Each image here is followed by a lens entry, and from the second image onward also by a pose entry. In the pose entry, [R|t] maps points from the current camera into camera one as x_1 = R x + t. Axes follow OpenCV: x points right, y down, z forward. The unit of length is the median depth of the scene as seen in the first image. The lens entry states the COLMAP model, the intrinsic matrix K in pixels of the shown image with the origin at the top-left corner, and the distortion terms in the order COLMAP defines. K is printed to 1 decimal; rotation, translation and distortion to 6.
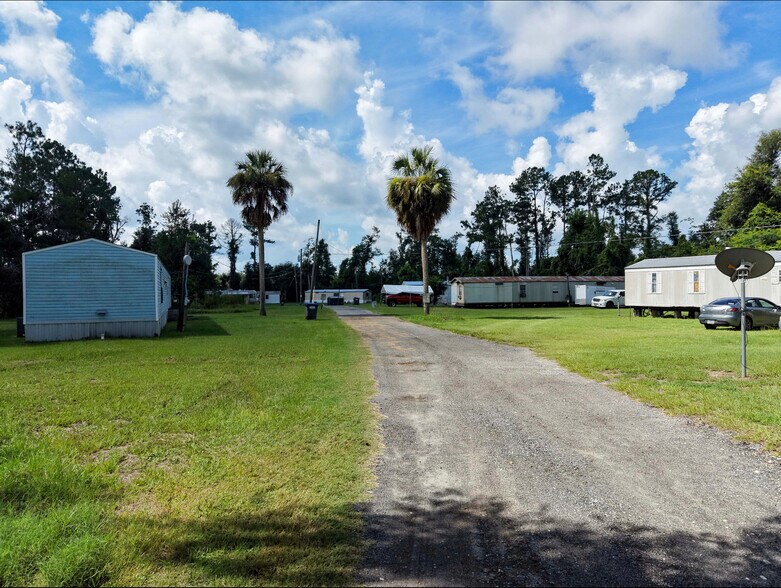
lens RADIAL K [[529.1, 0, 386.6], [0, 529.1, 294.5], [0, 0, 1]] dist [0.020336, -0.015424]
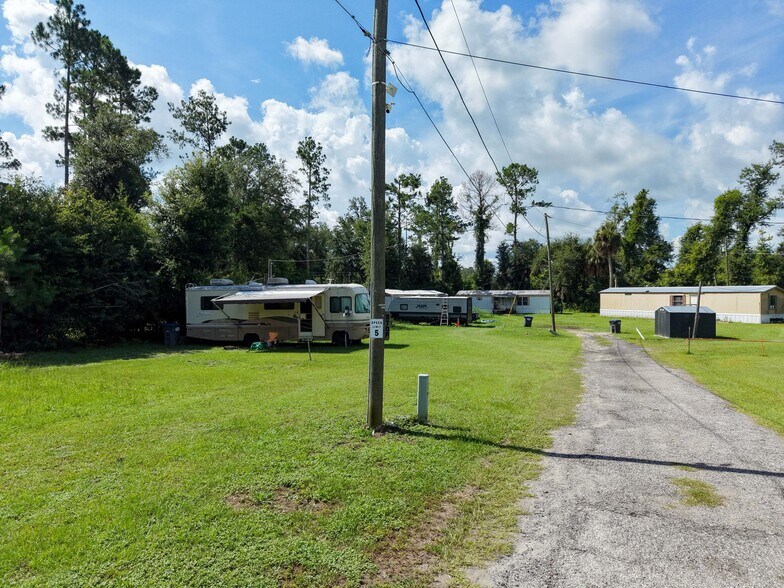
lens RADIAL K [[531.2, 0, 388.0], [0, 531.2, 294.5], [0, 0, 1]] dist [0.020336, -0.015424]
pose [[0.840570, 0.003562, -0.541691, -0.048521], [-0.004523, 0.999990, -0.000443, -0.001109], [0.541684, 0.002822, 0.840578, 0.429732]]
